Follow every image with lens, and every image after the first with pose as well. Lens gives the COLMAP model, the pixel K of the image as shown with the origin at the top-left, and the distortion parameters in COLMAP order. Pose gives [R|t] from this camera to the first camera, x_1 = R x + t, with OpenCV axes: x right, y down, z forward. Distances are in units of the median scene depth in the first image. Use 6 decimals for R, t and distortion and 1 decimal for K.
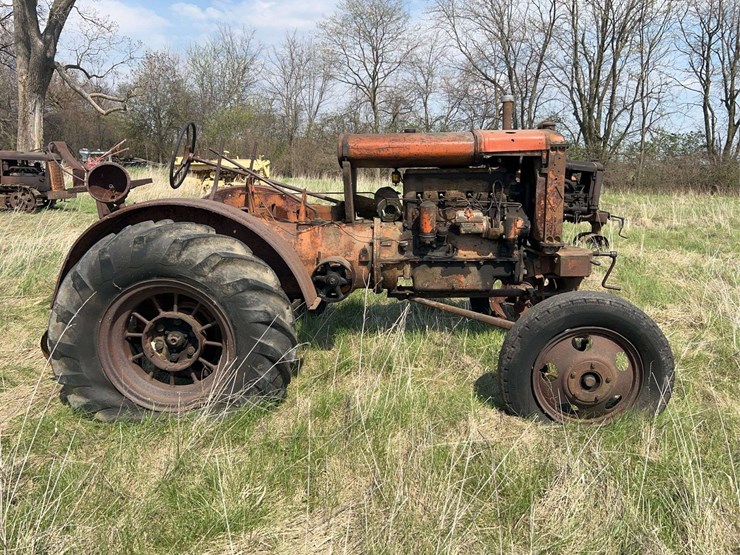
lens RADIAL K [[622.5, 0, 370.0], [0, 622.5, 277.5], [0, 0, 1]] dist [0.015102, -0.006610]
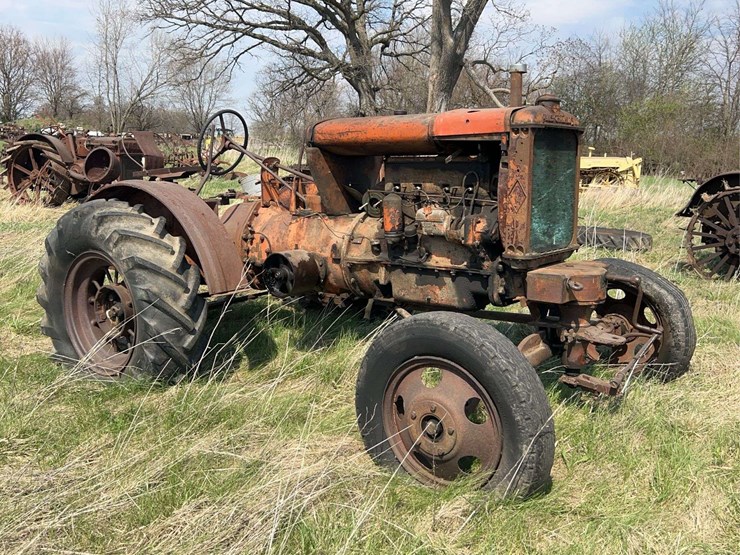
lens RADIAL K [[718.0, 0, 373.4], [0, 718.0, 278.6], [0, 0, 1]] dist [0.023935, -0.013009]
pose [[0.818740, 0.100087, -0.565374, 0.750142], [-0.113151, 0.993505, 0.012020, -0.019452], [0.562905, 0.054131, 0.824747, 0.207983]]
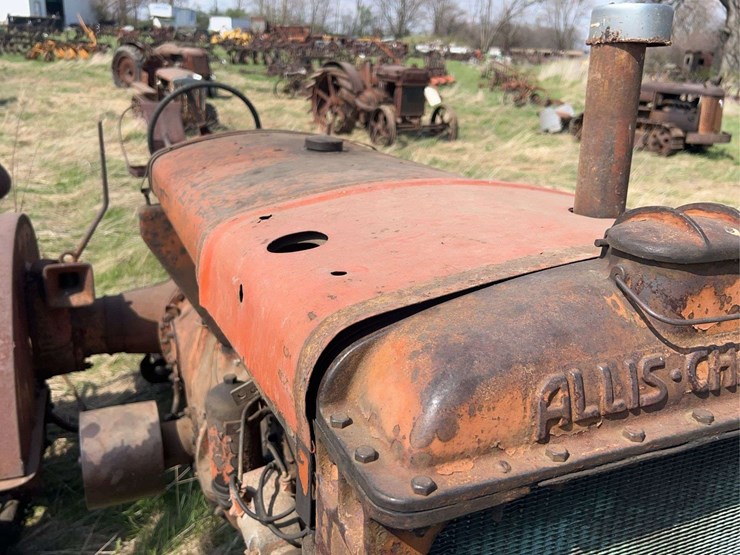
lens RADIAL K [[646.2, 0, 388.0], [0, 646.2, 271.9], [0, 0, 1]] dist [0.005468, -0.006472]
pose [[0.455593, 0.286456, -0.842839, 0.451660], [-0.201477, 0.955423, 0.215811, -0.304568], [0.867088, 0.071491, 0.492998, 1.056517]]
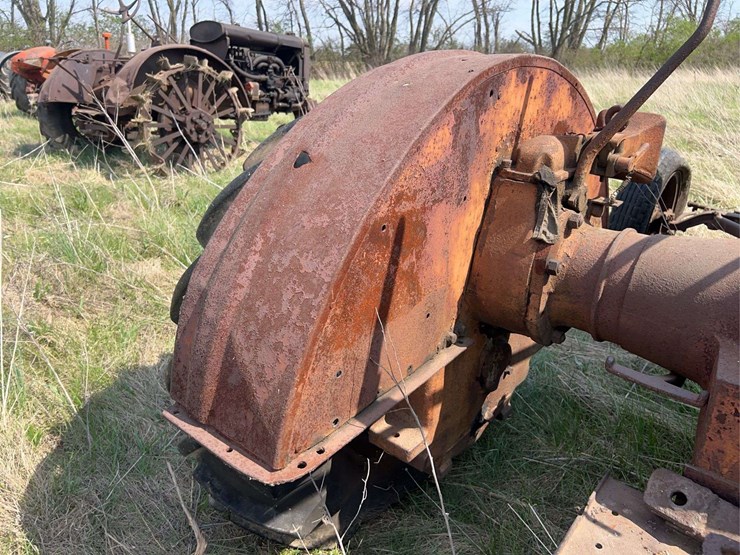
lens RADIAL K [[563.0, 0, 378.1], [0, 563.0, 277.1], [0, 0, 1]] dist [0.032871, -0.035241]
pose [[0.622032, -0.288796, 0.727786, -0.634079], [0.137568, 0.955345, 0.261516, -0.186796], [-0.770812, -0.062551, 0.633985, 1.297365]]
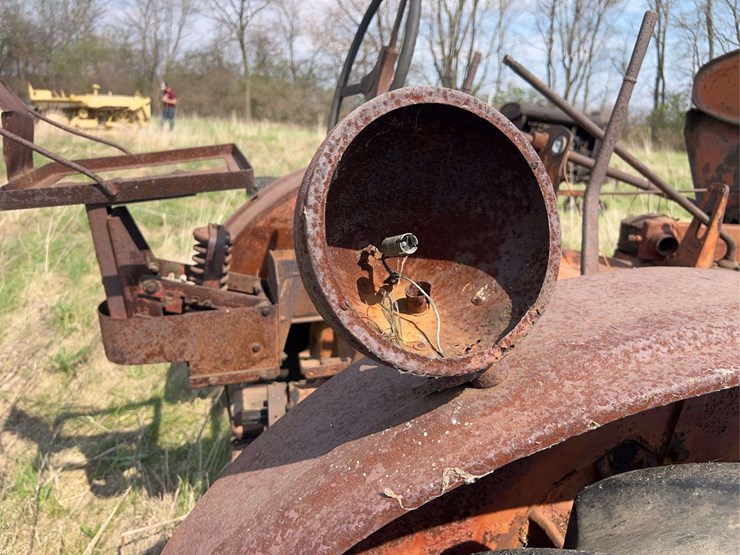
lens RADIAL K [[565.7, 0, 370.0], [0, 565.7, 277.5], [0, 0, 1]] dist [0.039087, -0.049684]
pose [[0.970200, -0.038312, 0.239257, -0.463644], [0.011979, 0.993797, 0.110560, -0.155116], [-0.242008, -0.104399, 0.964641, 0.869045]]
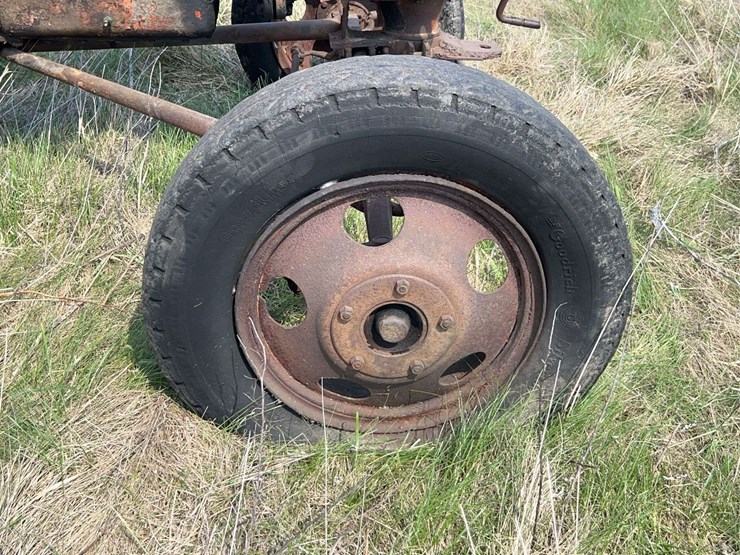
lens RADIAL K [[834.2, 0, 370.0], [0, 834.2, 277.5], [0, 0, 1]] dist [0.065937, -0.018370]
pose [[0.992033, -0.042016, 0.118761, 0.276056], [-0.000605, 0.941138, 0.338021, -0.016220], [-0.125973, -0.335400, 0.933615, 0.558290]]
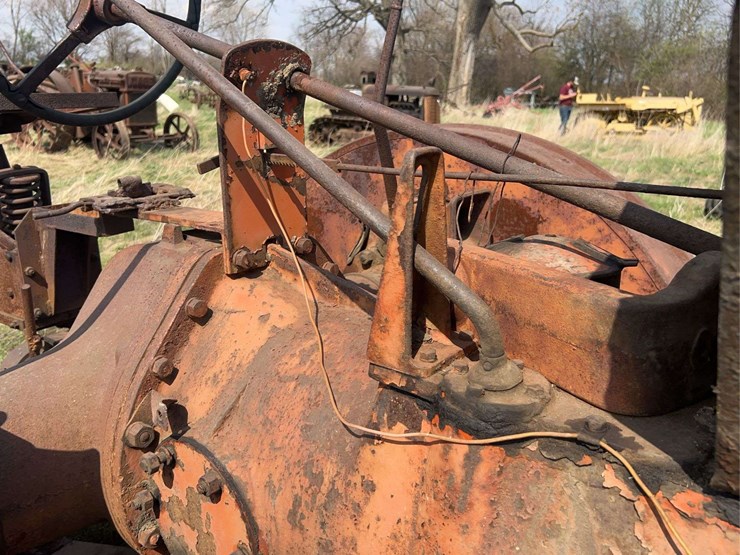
lens RADIAL K [[622.5, 0, 370.0], [0, 622.5, 277.5], [0, 0, 1]] dist [0.015102, -0.006610]
pose [[0.794553, 0.173925, -0.581752, -0.034535], [-0.122496, 0.984313, 0.126973, -0.158319], [0.594710, -0.029625, 0.803394, 1.059532]]
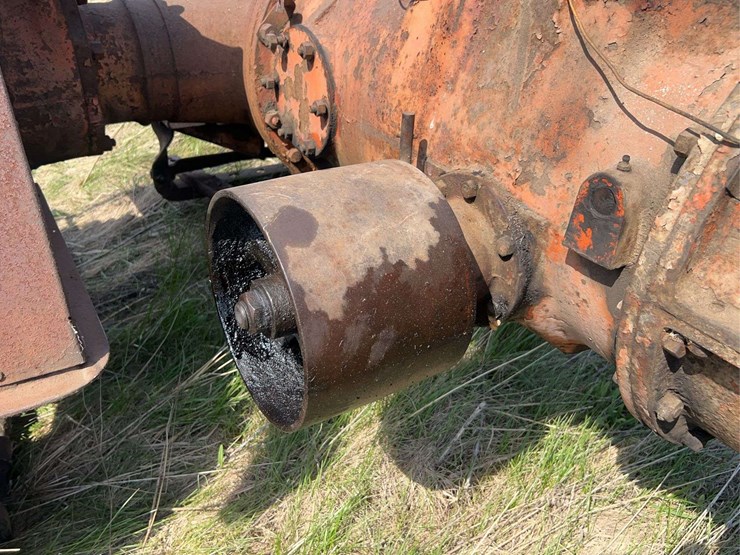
lens RADIAL K [[622.5, 0, 370.0], [0, 622.5, 277.5], [0, 0, 1]] dist [0.015102, -0.006610]
pose [[0.572420, 0.445659, -0.688275, 0.084028], [-0.195505, 0.889372, 0.413273, -0.088475], [0.796312, -0.102005, 0.596223, 1.029437]]
